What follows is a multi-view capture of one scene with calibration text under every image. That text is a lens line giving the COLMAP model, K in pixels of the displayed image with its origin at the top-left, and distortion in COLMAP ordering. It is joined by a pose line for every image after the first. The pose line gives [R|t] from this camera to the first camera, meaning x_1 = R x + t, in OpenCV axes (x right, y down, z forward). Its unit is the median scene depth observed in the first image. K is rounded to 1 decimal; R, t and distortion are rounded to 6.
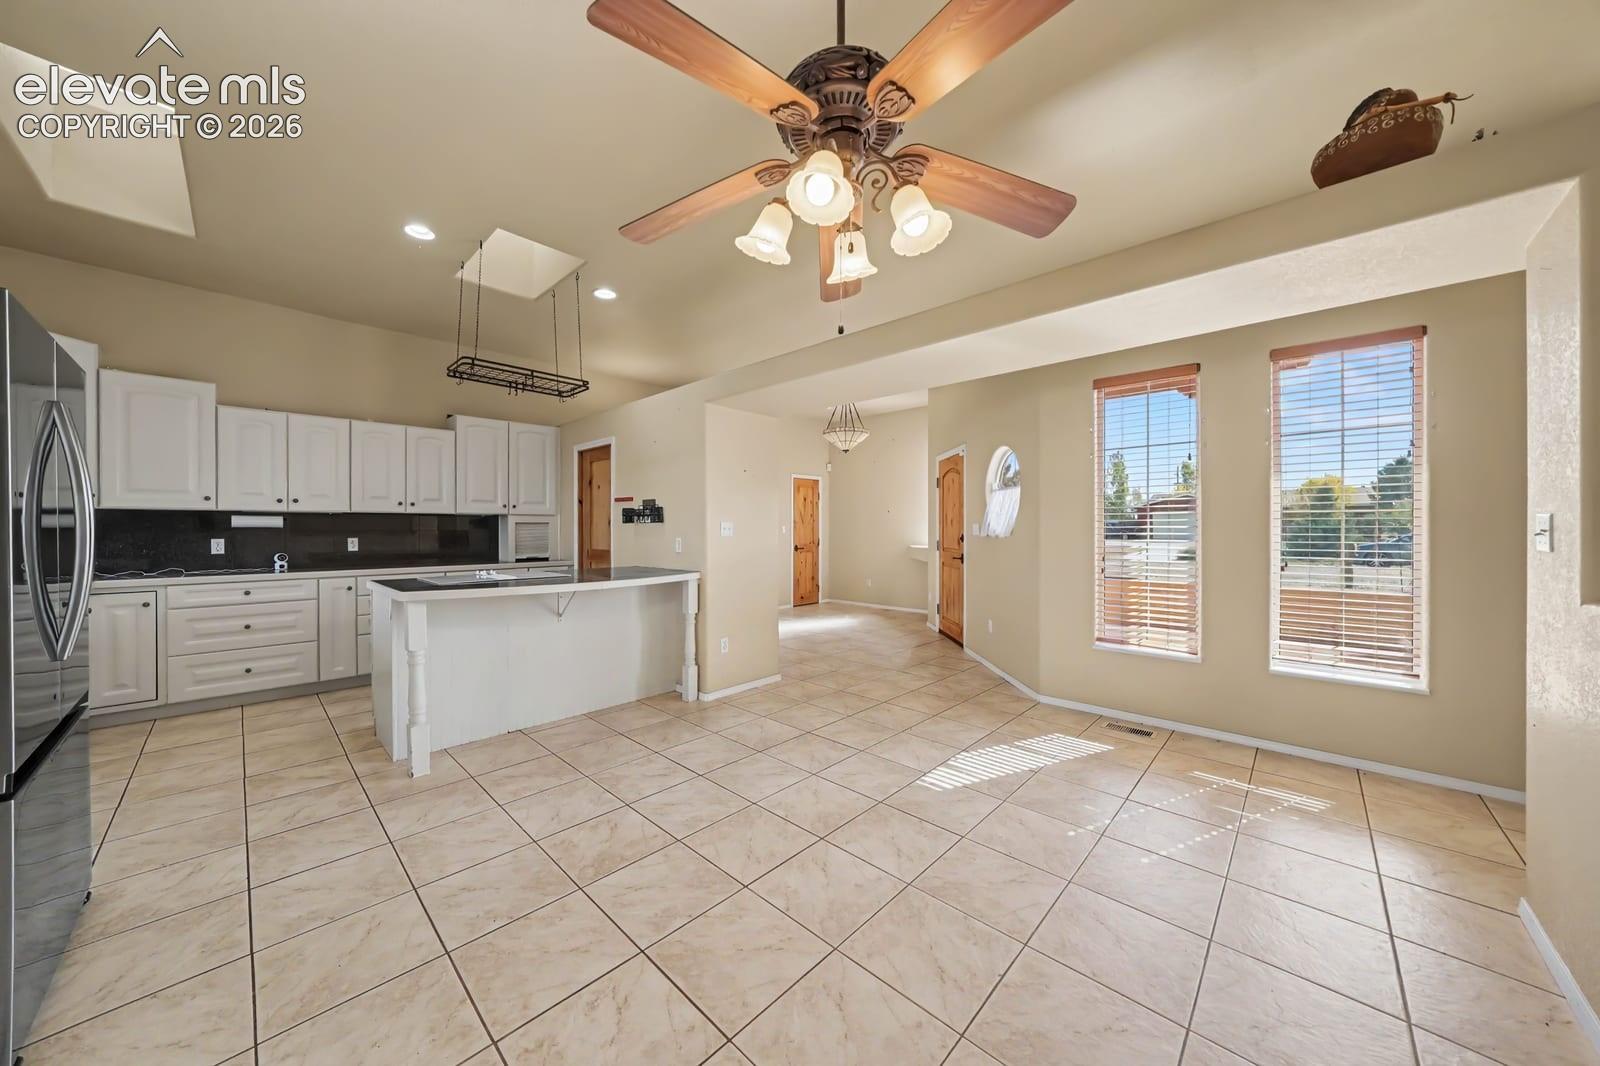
lens RADIAL K [[545.1, 0, 799.4], [0, 545.1, 525.4], [0, 0, 1]] dist [-0.009749, -0.000040]
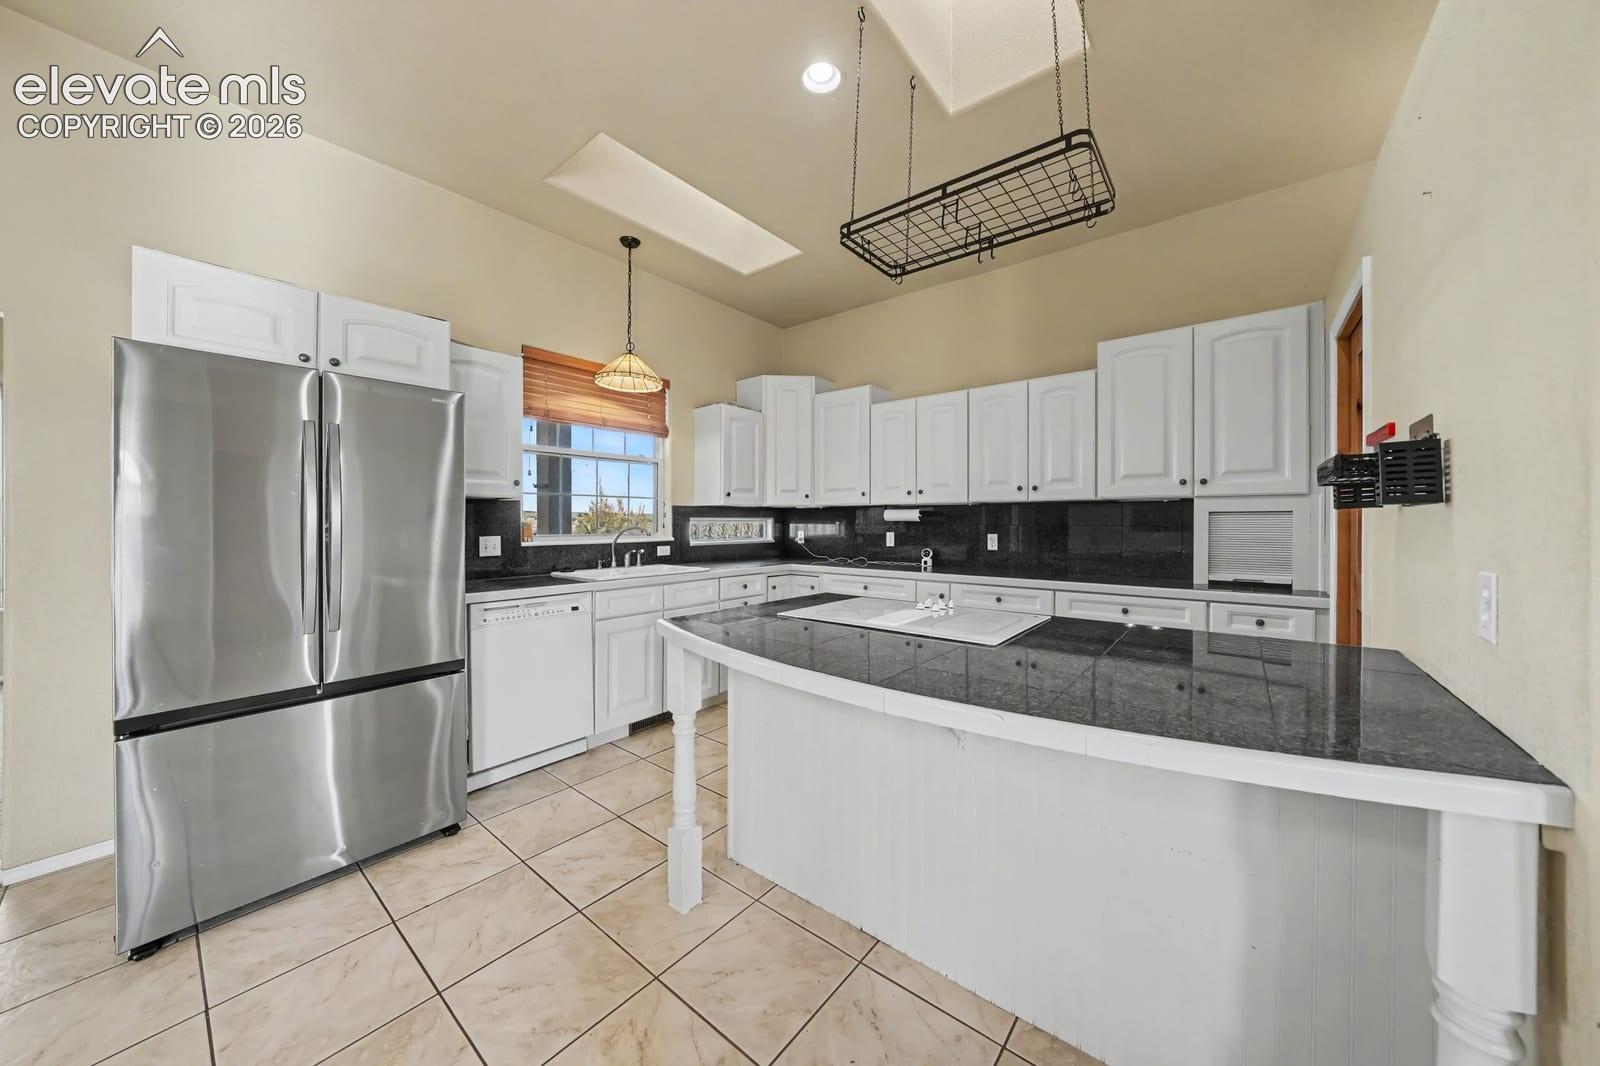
lens RADIAL K [[545.1, 0, 799.4], [0, 545.1, 525.4], [0, 0, 1]] dist [-0.009749, -0.000040]
pose [[0.071212, 0.007255, -0.997435, -0.033575], [0.004138, 0.999963, 0.007569, 0.002785], [0.997453, -0.004666, 0.071180, 0.725808]]
